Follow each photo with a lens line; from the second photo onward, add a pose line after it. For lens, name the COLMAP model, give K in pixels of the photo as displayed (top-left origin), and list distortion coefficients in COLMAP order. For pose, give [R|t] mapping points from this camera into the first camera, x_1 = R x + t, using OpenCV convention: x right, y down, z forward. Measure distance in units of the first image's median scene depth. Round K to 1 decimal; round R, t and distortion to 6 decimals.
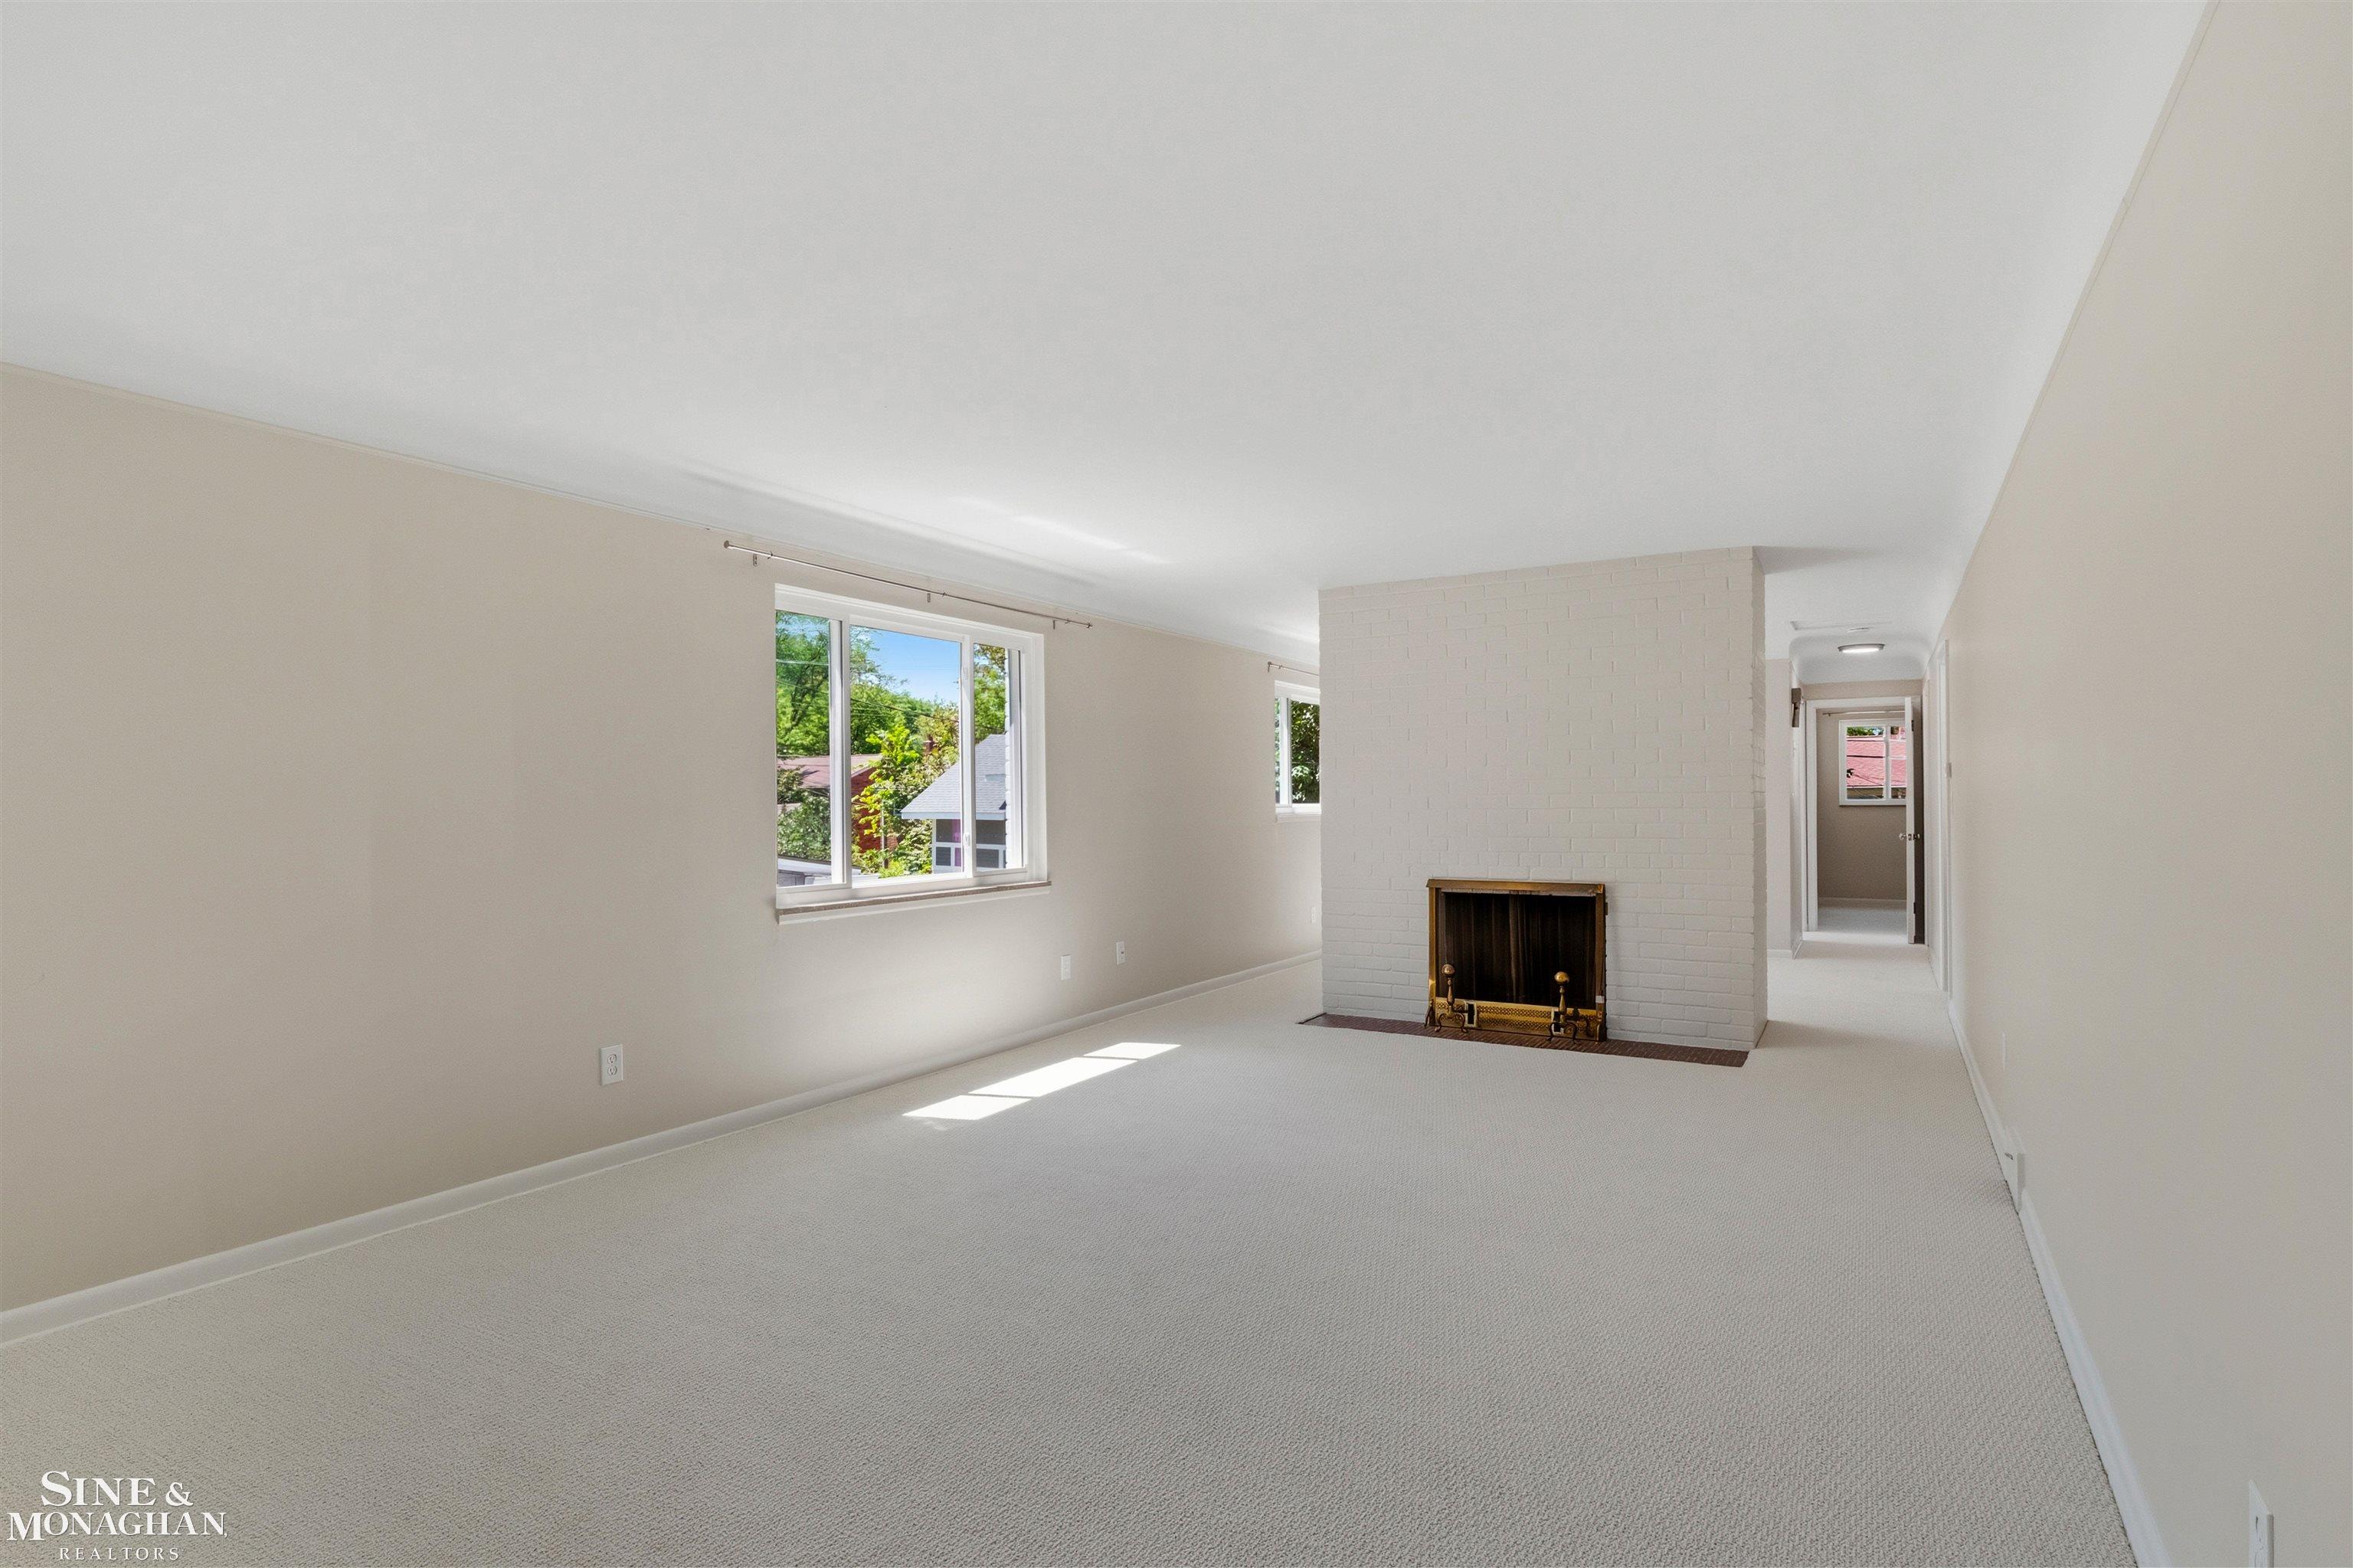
lens RADIAL K [[1205.5, 0, 1174.0], [0, 1205.5, 793.9], [0, 0, 1]] dist [0.002226, 0.000393]
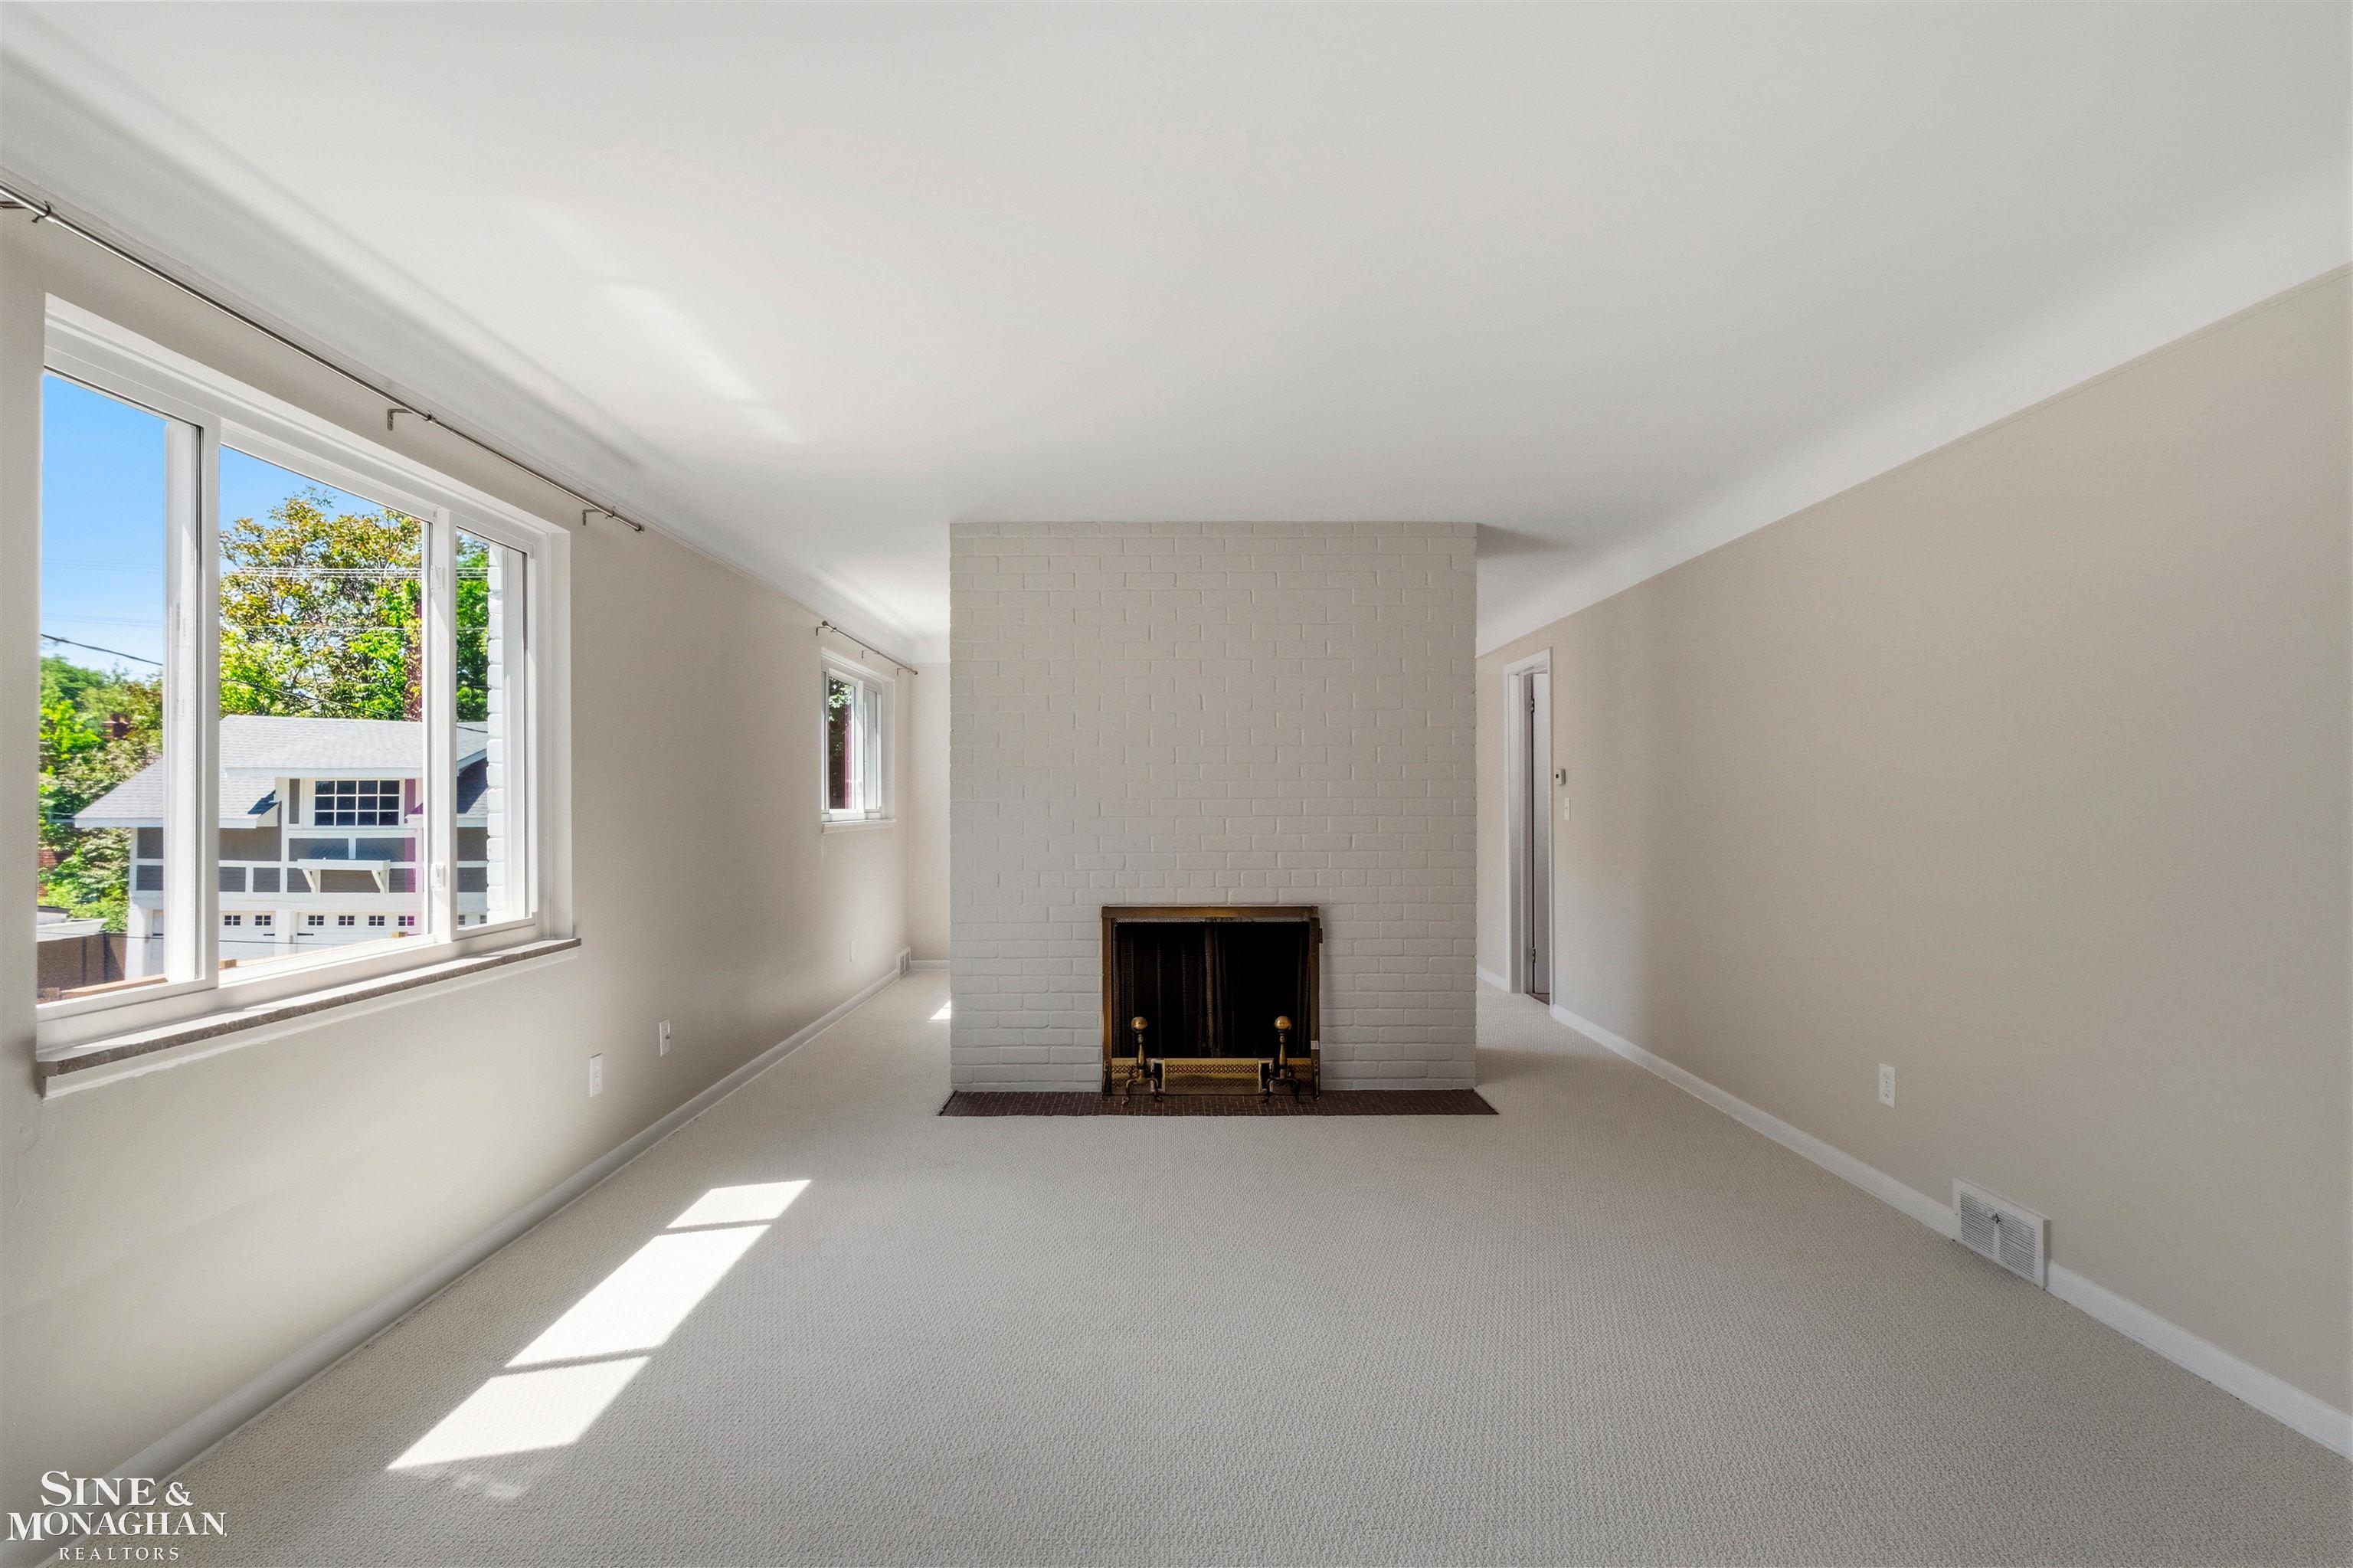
lens RADIAL K [[1205.5, 0, 1184.5], [0, 1205.5, 785.7], [0, 0, 1]] dist [0.002226, 0.000393]
pose [[0.861621, 0.011001, 0.507433, -0.146942], [-0.006095, 0.999917, -0.011328, 0.000985], [-0.507516, 0.006668, 0.861617, 0.317880]]
